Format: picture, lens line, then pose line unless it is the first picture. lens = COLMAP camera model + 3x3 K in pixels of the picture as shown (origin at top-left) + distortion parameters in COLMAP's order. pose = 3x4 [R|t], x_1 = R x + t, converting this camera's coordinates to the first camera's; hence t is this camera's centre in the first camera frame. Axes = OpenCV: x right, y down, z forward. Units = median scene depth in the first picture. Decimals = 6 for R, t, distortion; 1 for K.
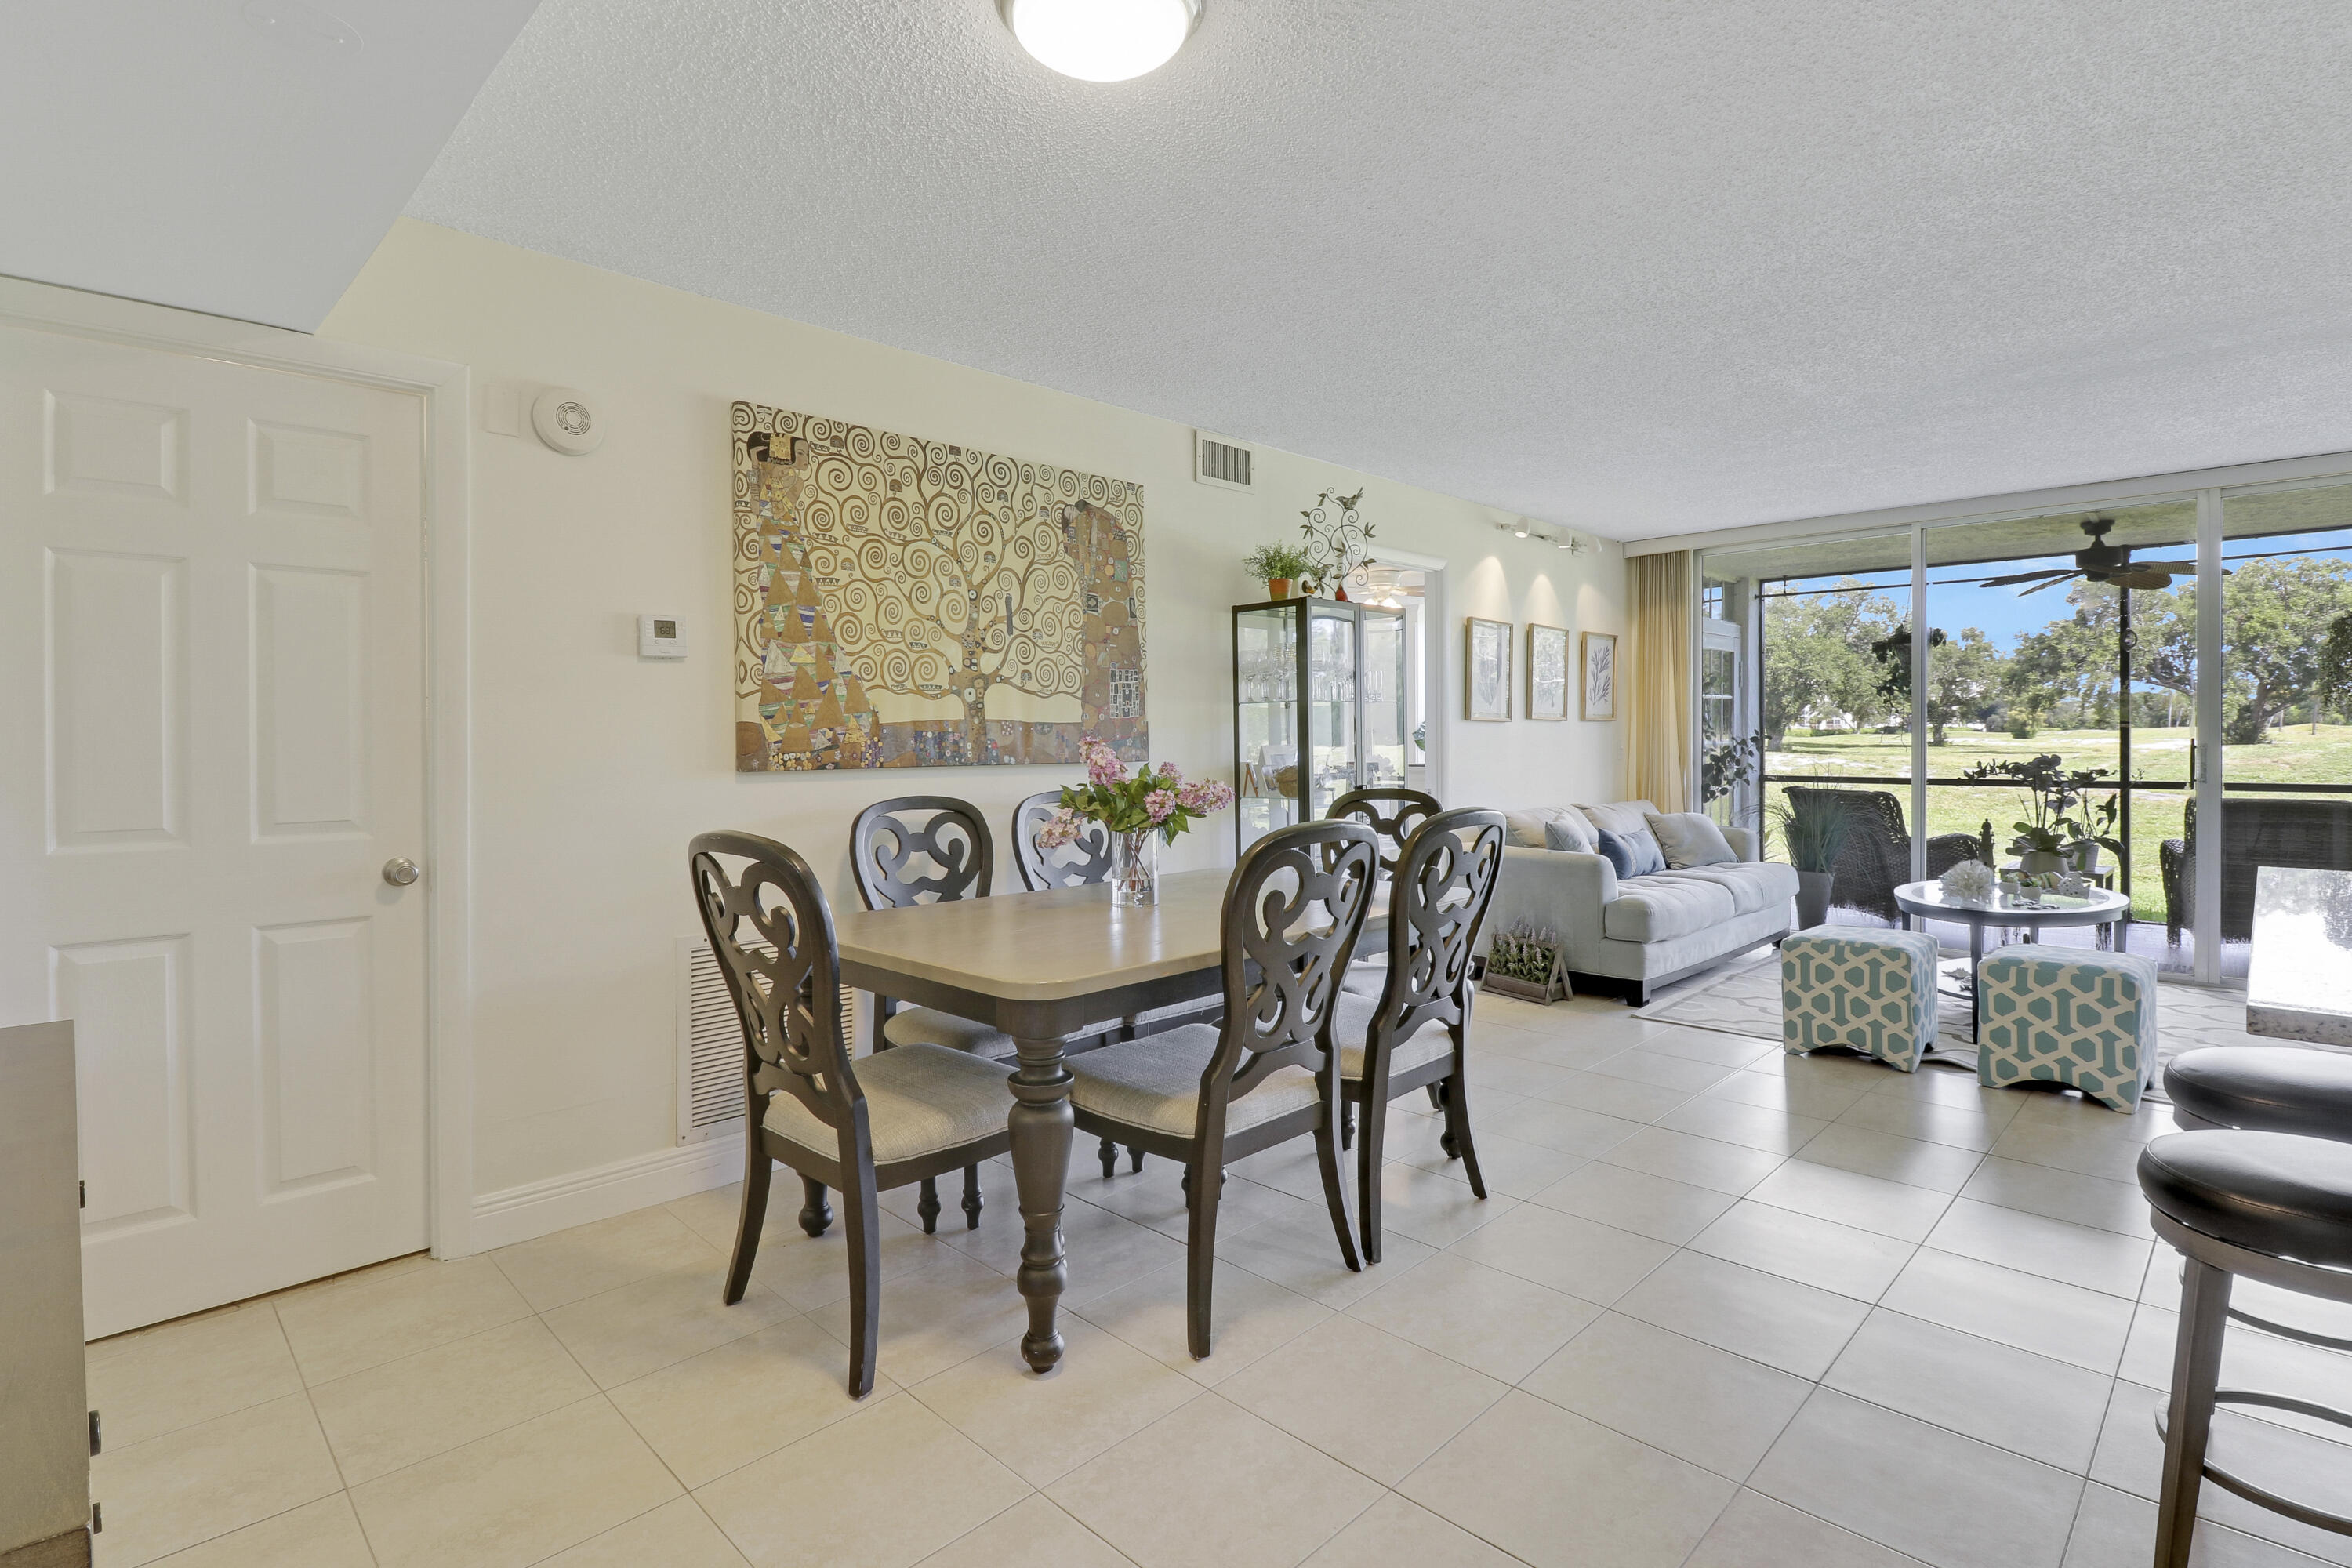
lens RADIAL K [[1137.1, 0, 1172.9], [0, 1137.1, 748.4], [0, 0, 1]] dist [0.001838, -0.011930]
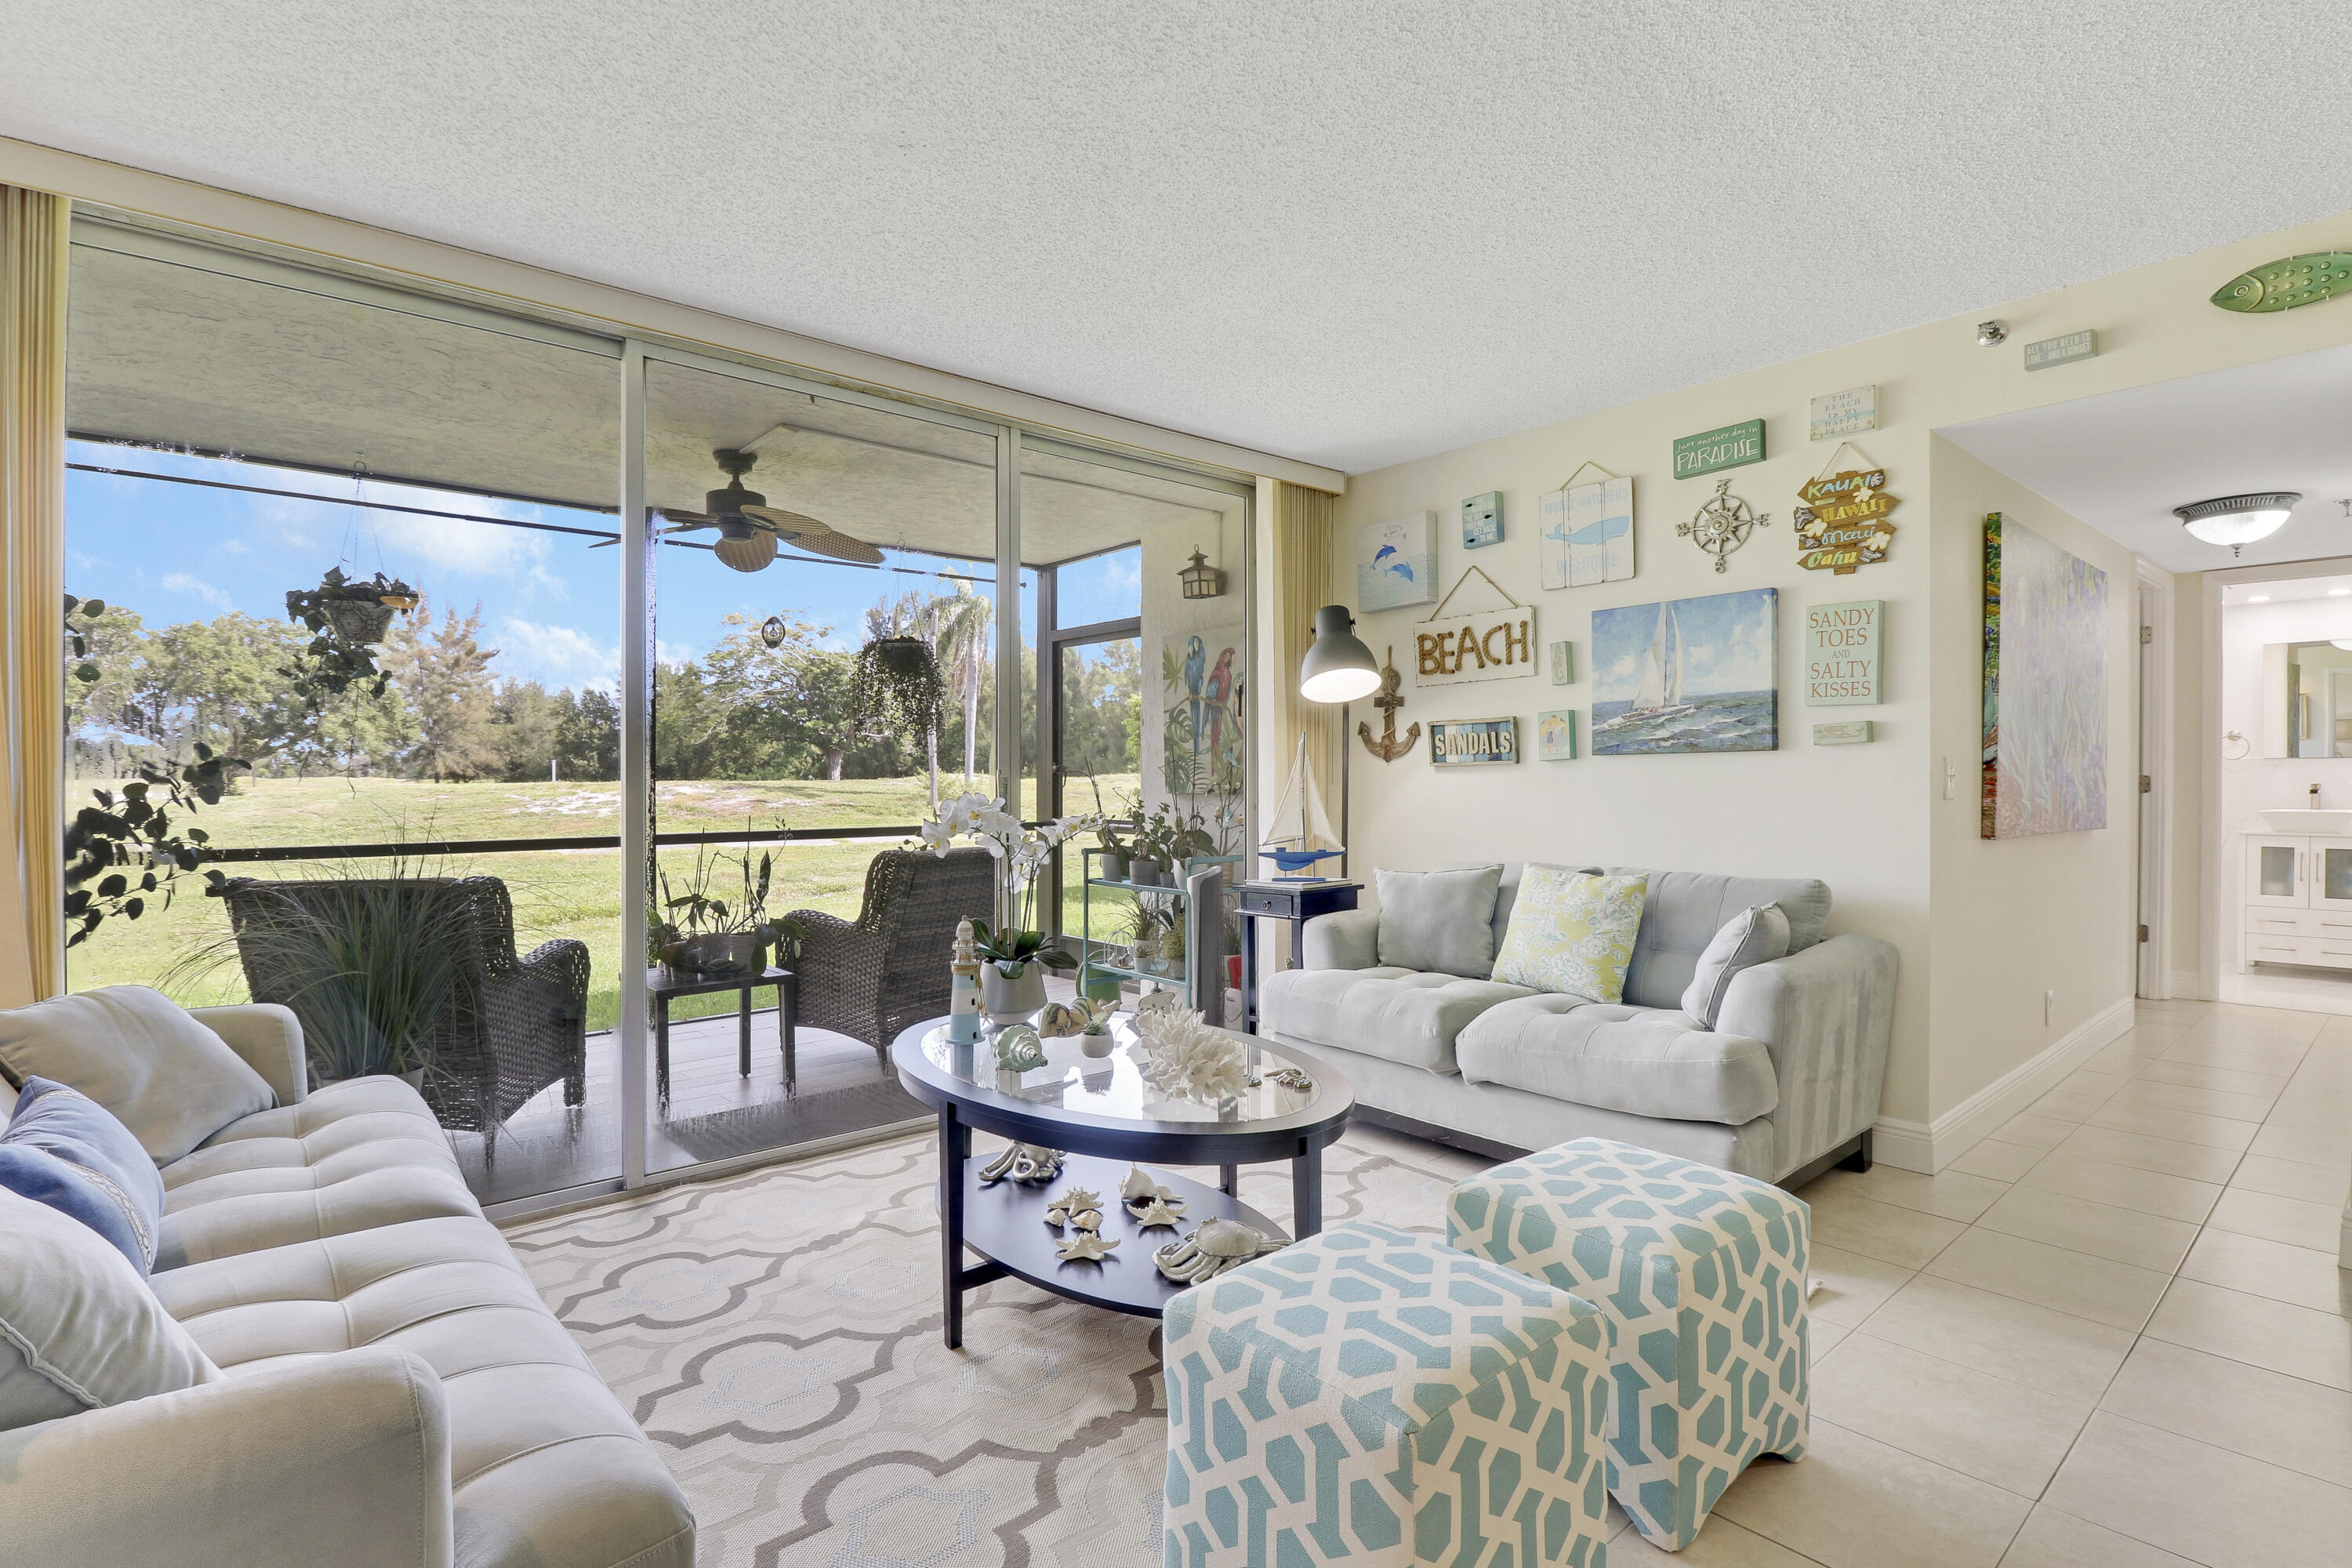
lens RADIAL K [[1125.6, 0, 1181.0], [0, 1125.6, 783.5], [0, 0, 1]] dist [0.013629, -0.022299]
pose [[0.075944, 0.002270, 0.997110, 0.260788], [0.013530, 0.999903, -0.003306, 0.005773], [-0.997020, 0.013742, 0.075906, 1.094924]]
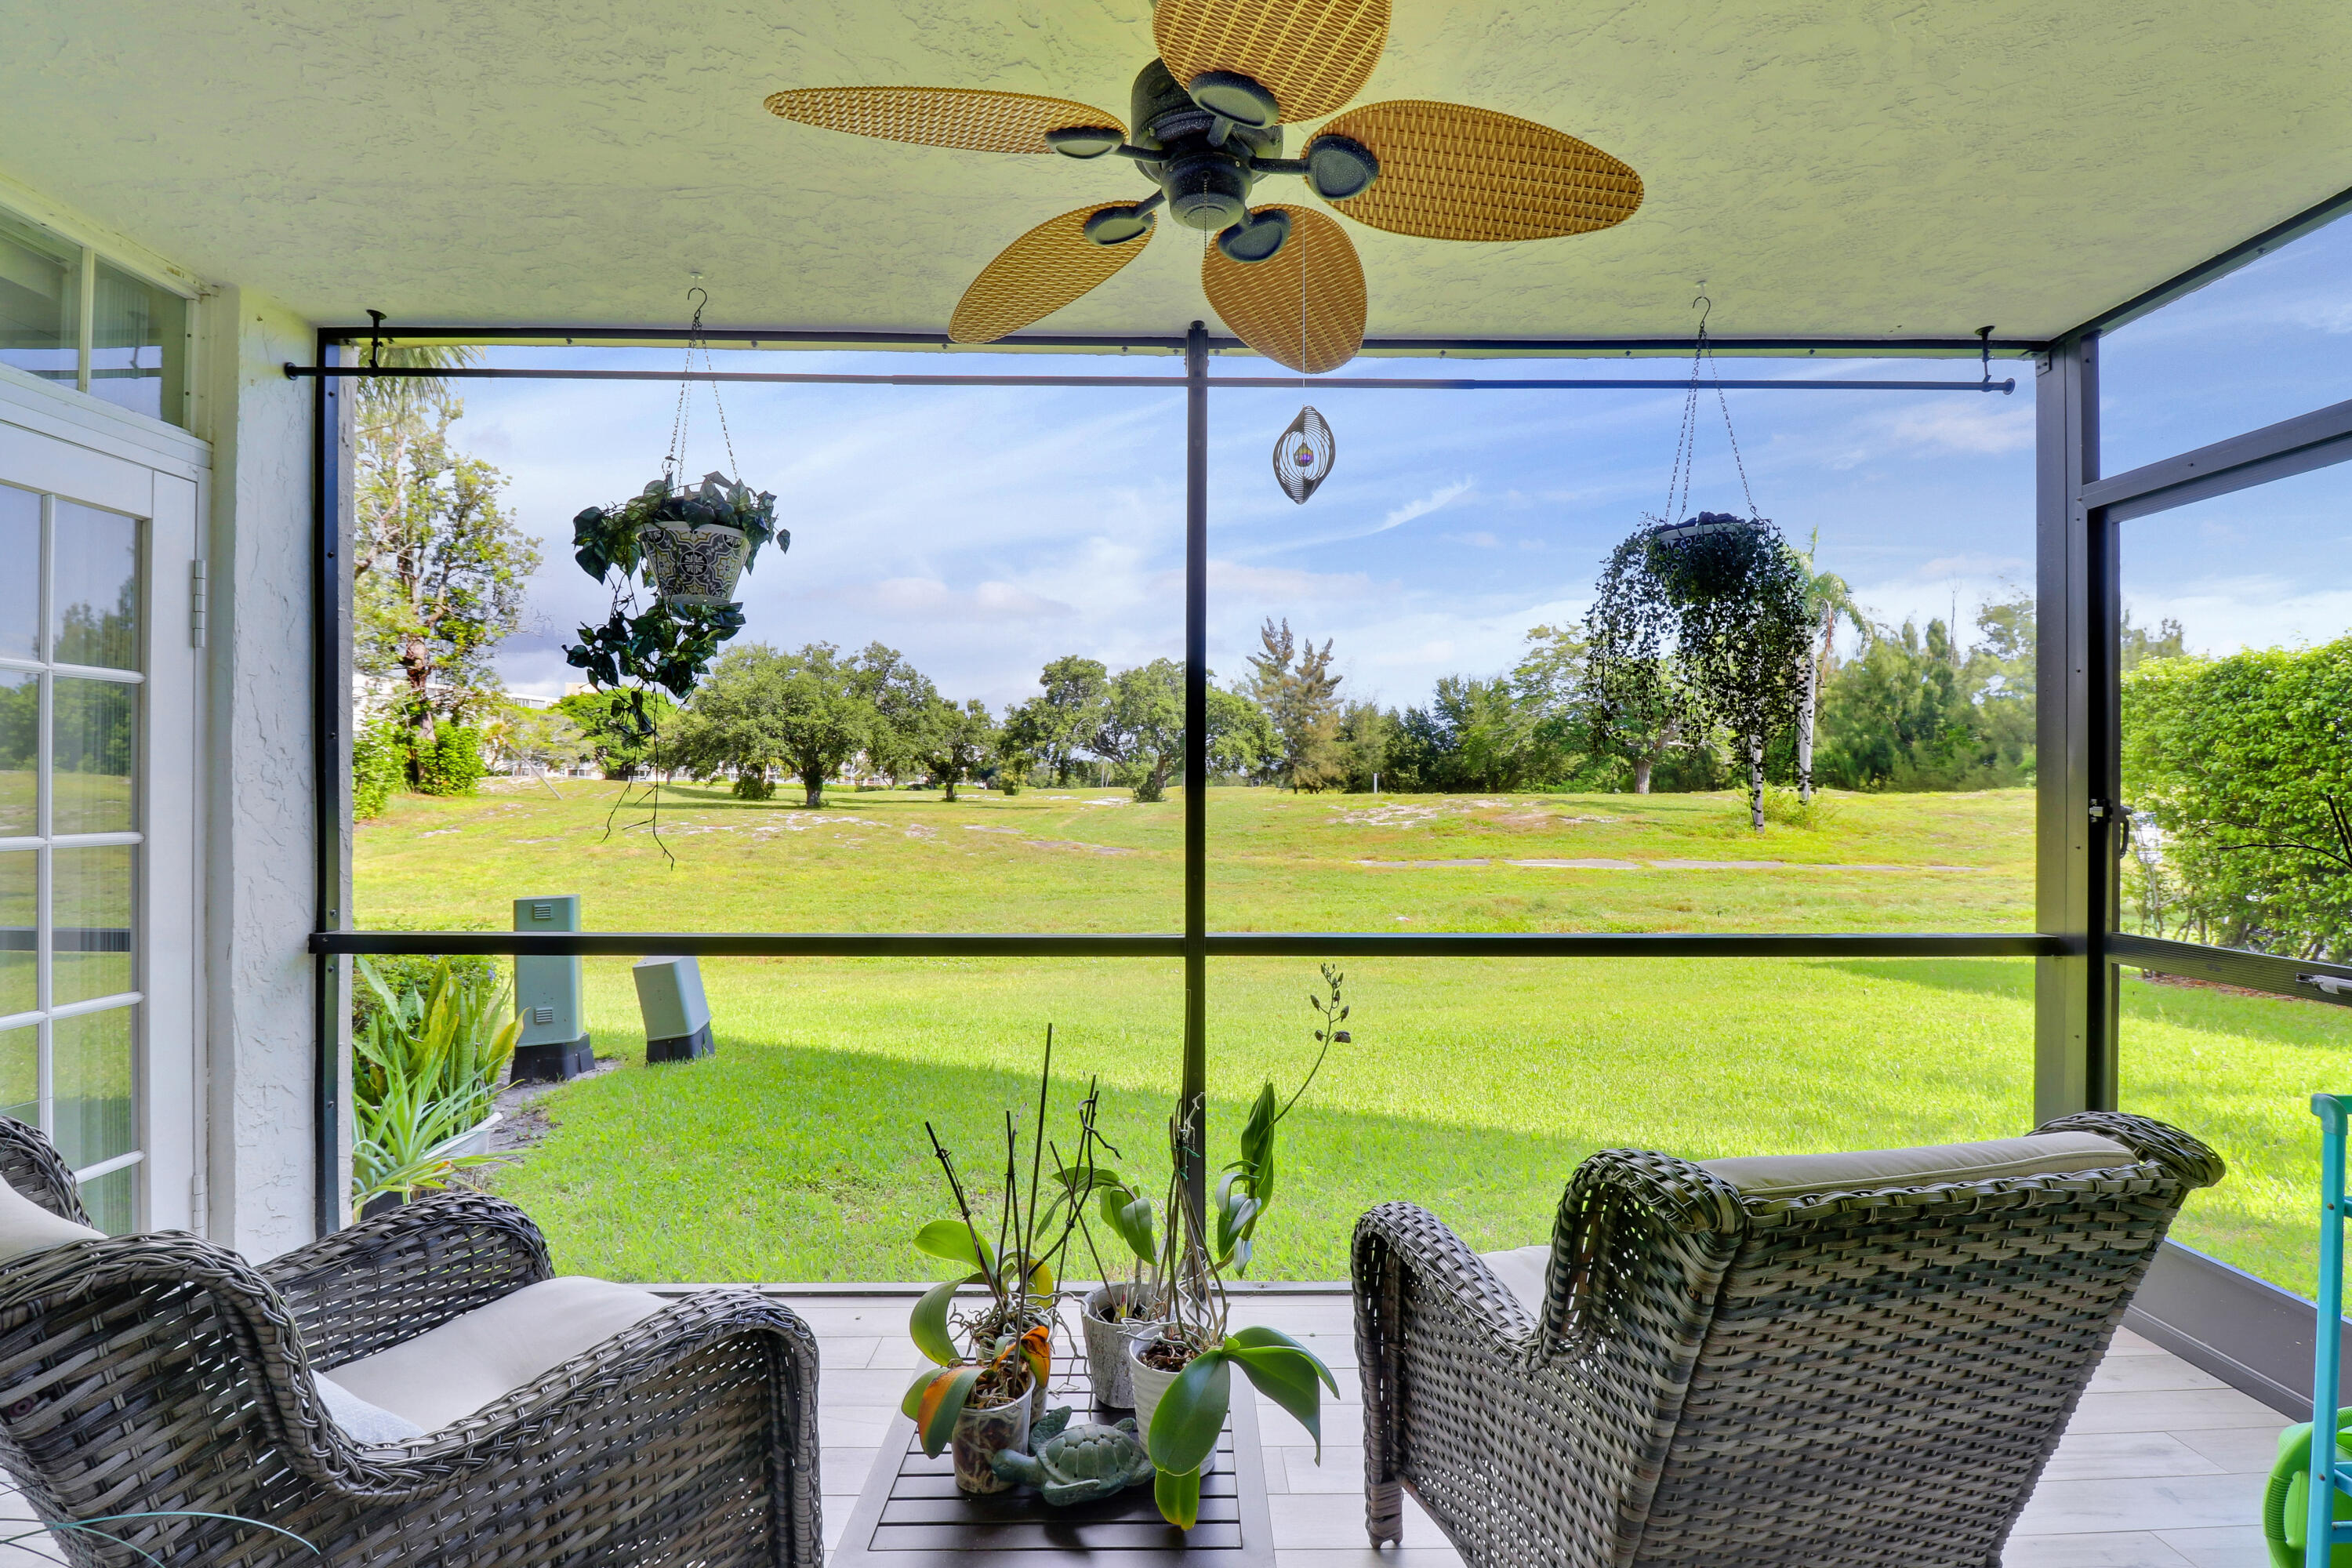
lens RADIAL K [[1098.2, 0, 1176.0], [0, 1098.2, 784.0], [0, 0, 1]] dist [-0.002075, -0.012777]
pose [[0.702536, 0.012960, 0.711530, 1.028171], [-0.001023, 0.999852, -0.017202, -0.030367], [-0.711648, 0.011358, 0.702445, 1.337910]]
